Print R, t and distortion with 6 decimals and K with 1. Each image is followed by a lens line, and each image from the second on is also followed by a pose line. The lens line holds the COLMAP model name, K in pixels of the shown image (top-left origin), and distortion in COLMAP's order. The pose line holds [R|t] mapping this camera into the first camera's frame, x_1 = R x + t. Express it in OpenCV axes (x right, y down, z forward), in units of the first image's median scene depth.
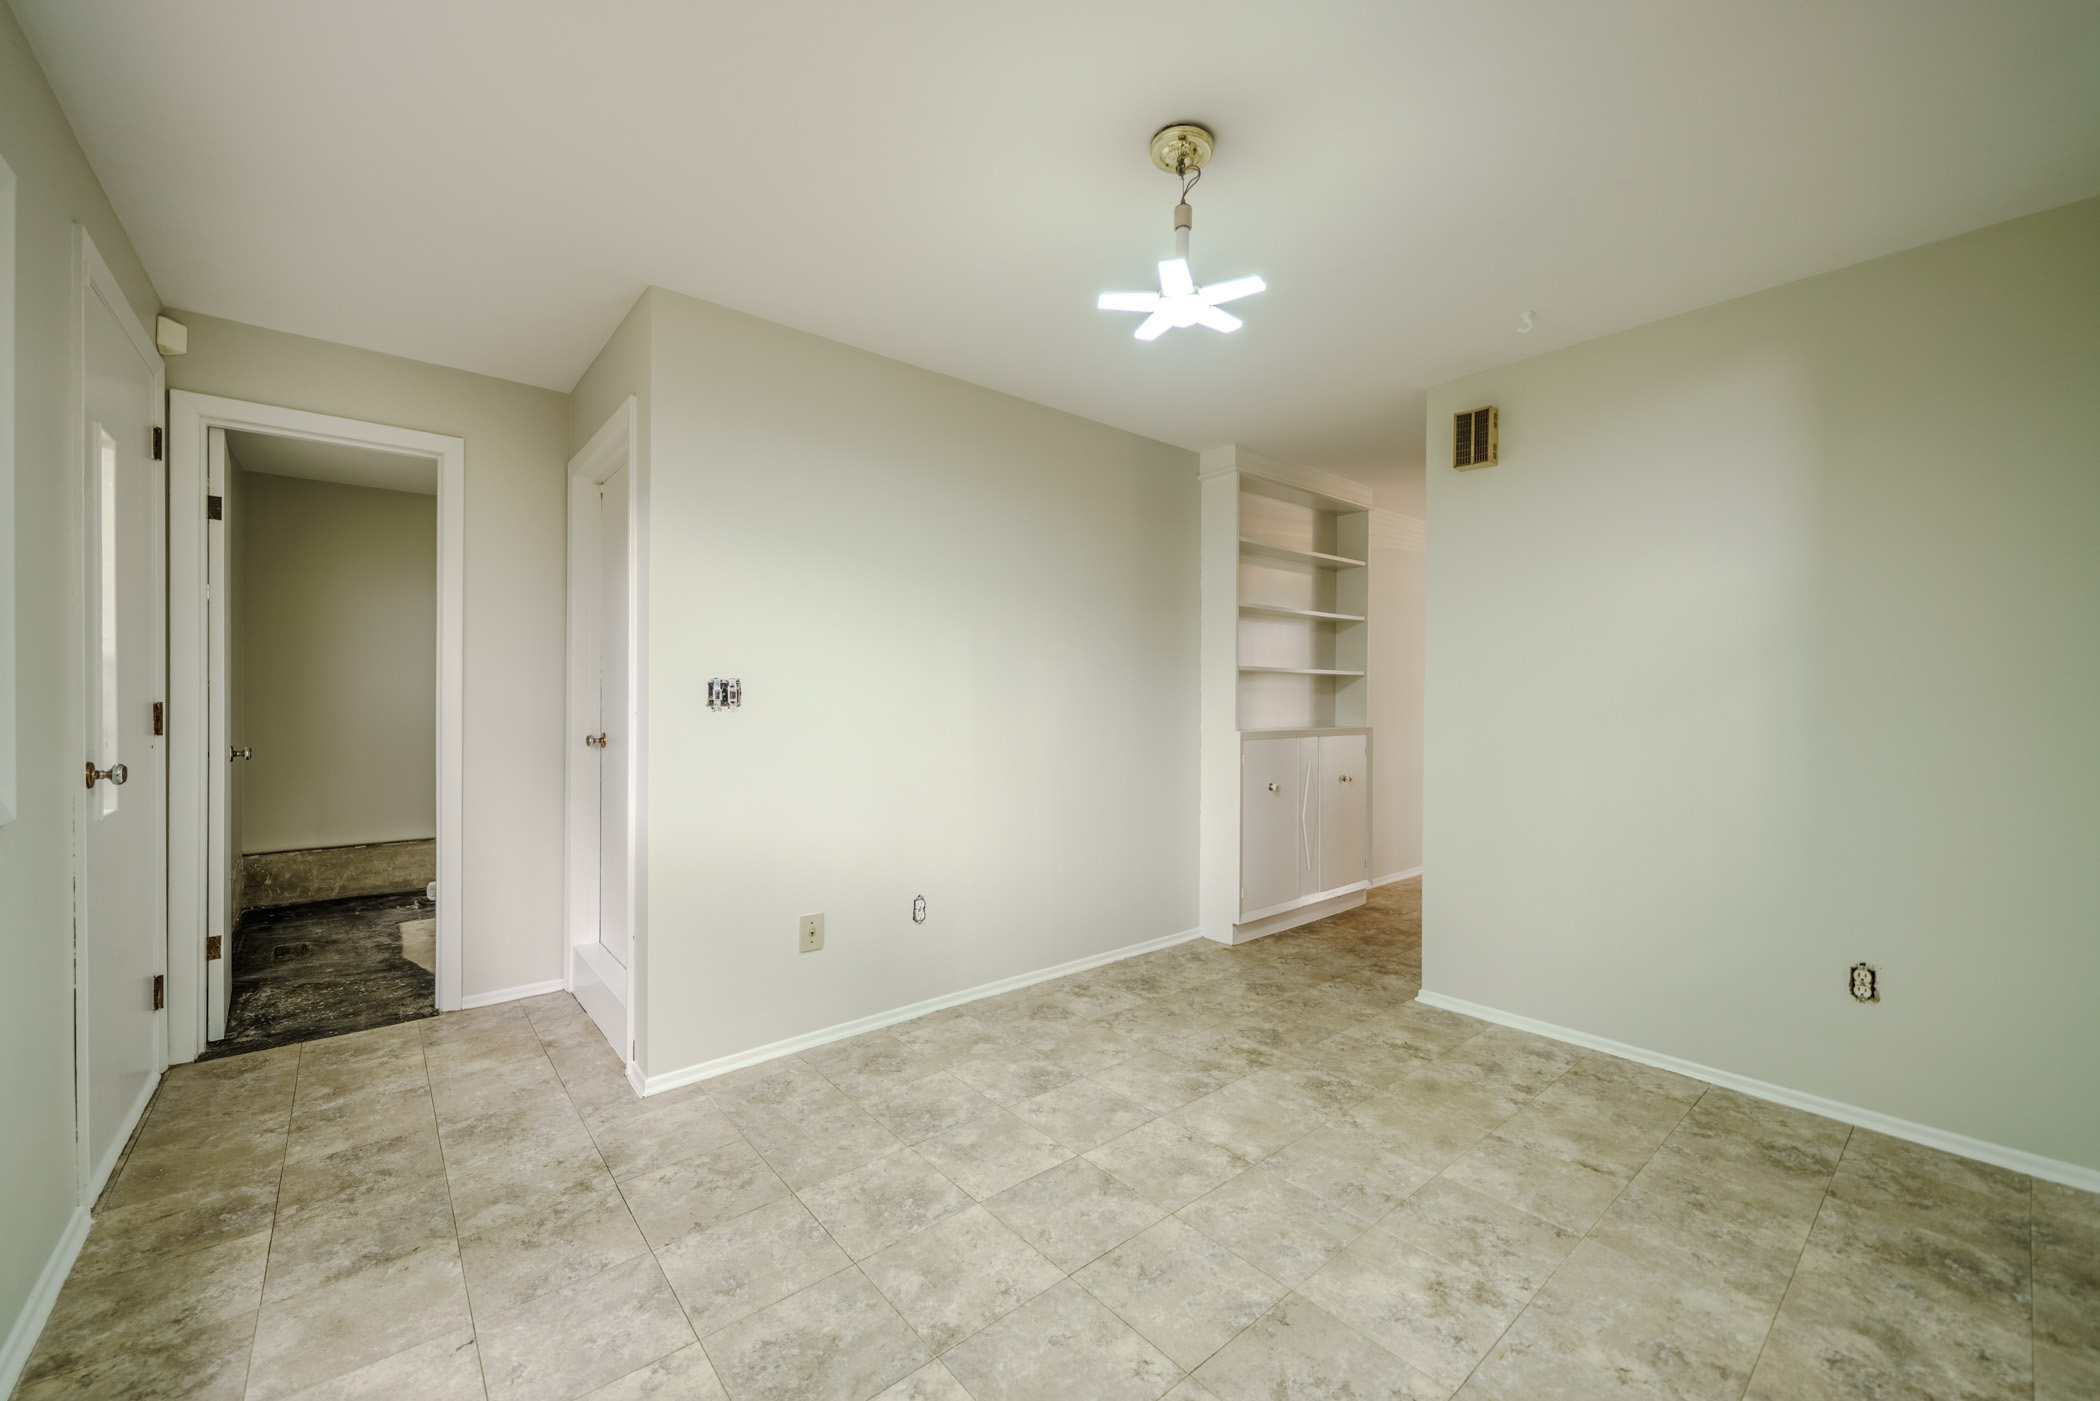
lens RADIAL K [[831.1, 0, 1049.7], [0, 831.1, 701.4], [0, 0, 1]] dist [0.003939, 0.000273]
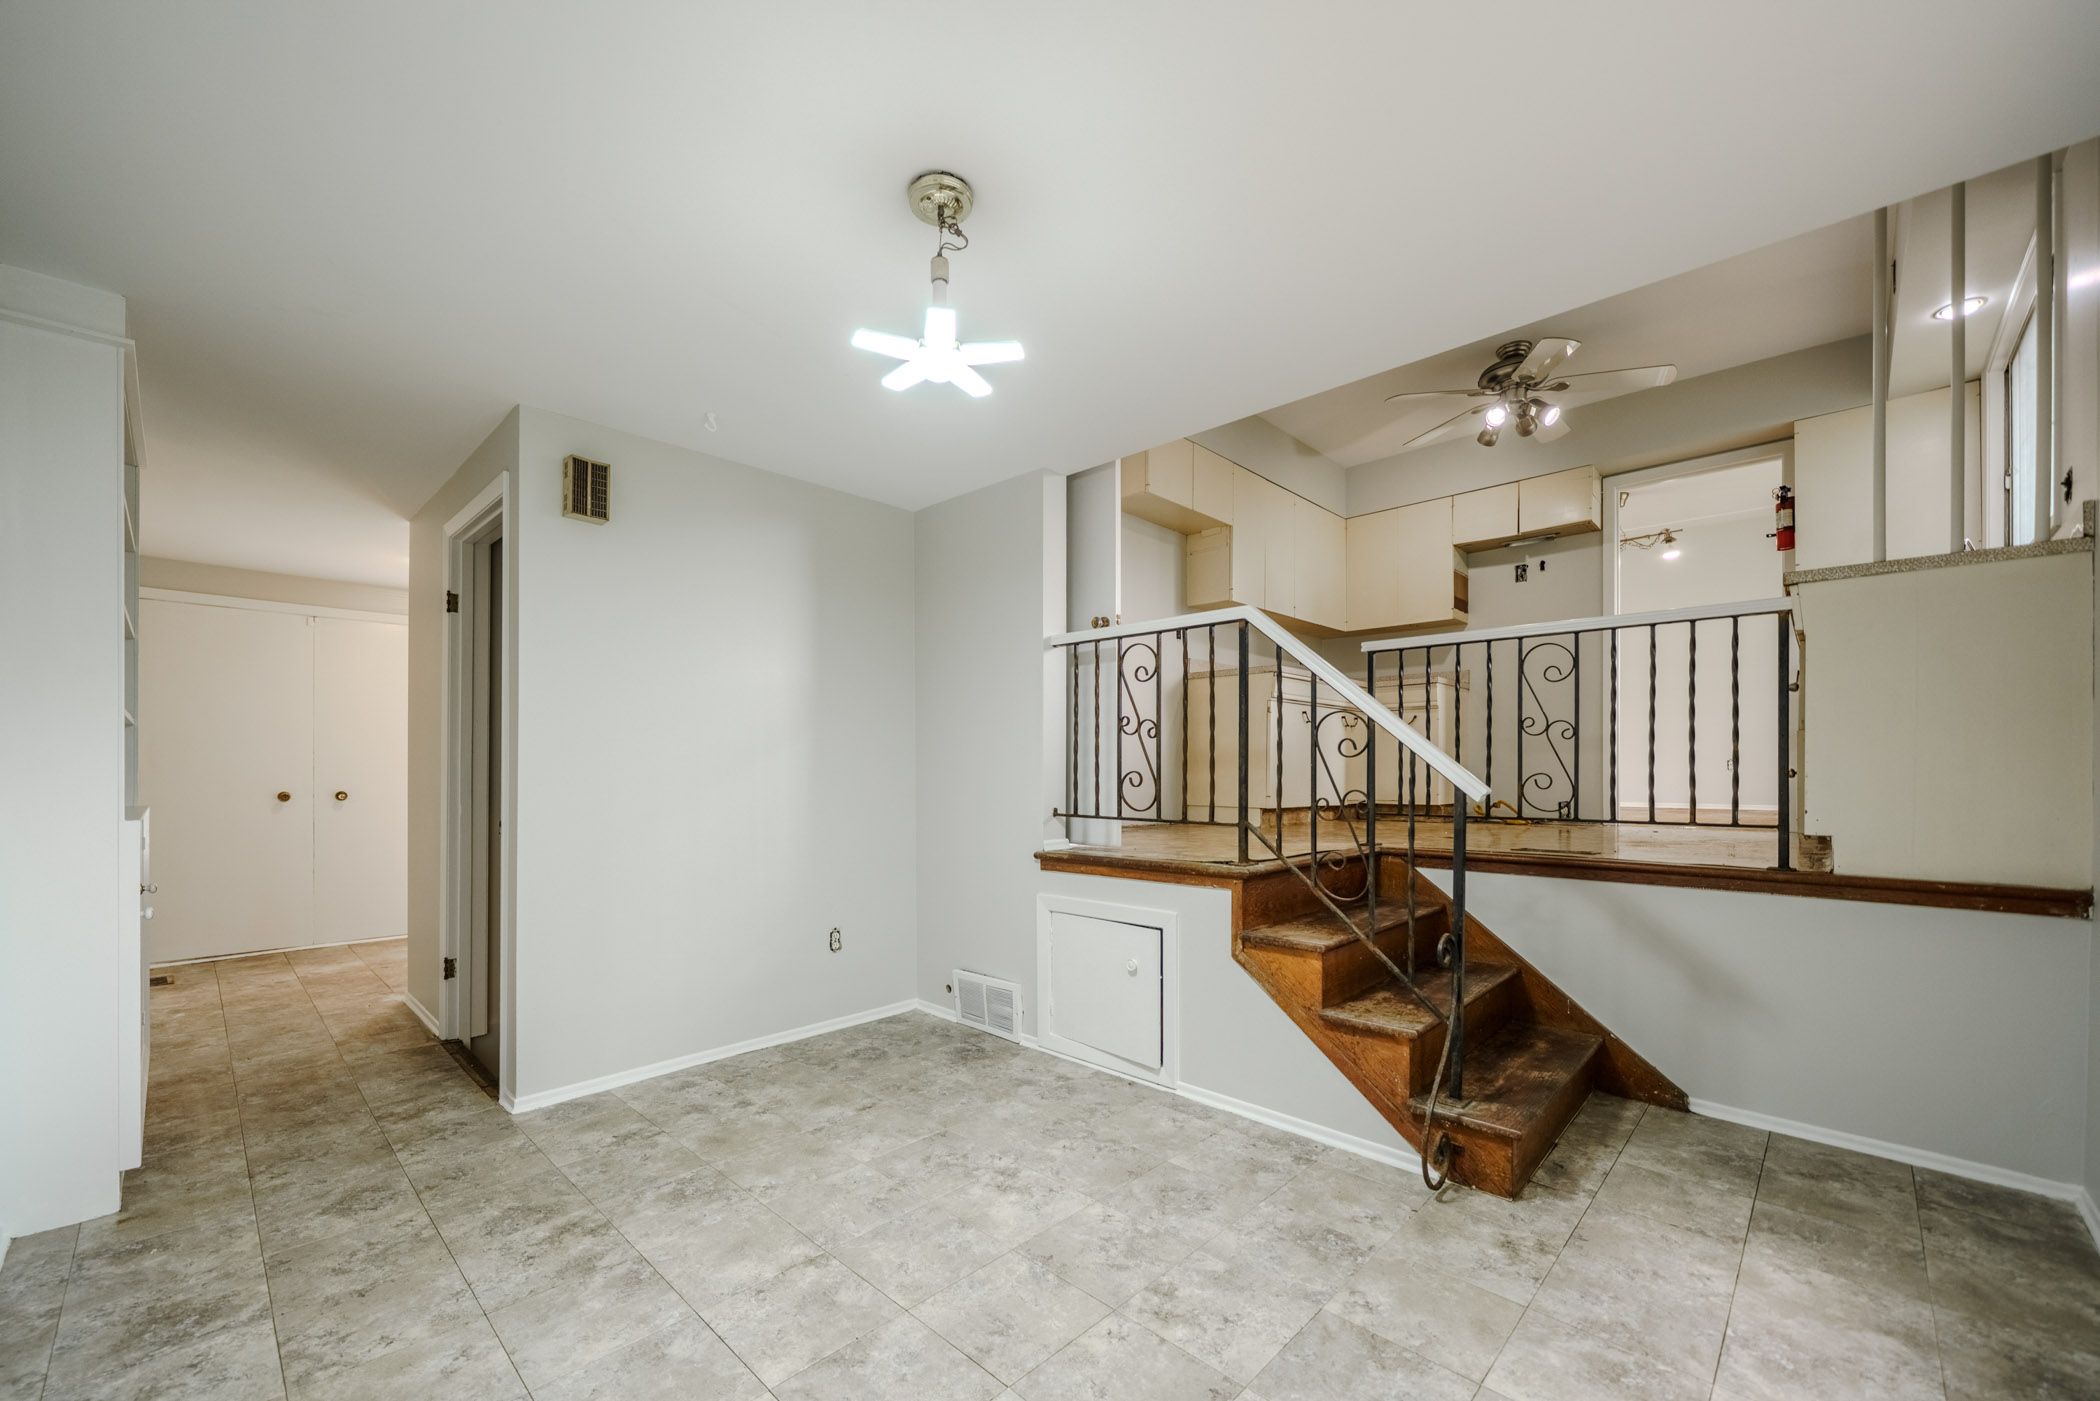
lens RADIAL K [[831.1, 0, 1037.2], [0, 831.1, 767.4], [0, 0, 1]] dist [0.003939, 0.000273]
pose [[-0.100065, -0.002159, 0.994979, -0.551758], [-0.000278, 0.999998, 0.002142, 0.001121], [-0.994981, -0.000062, -0.100065, 0.653480]]
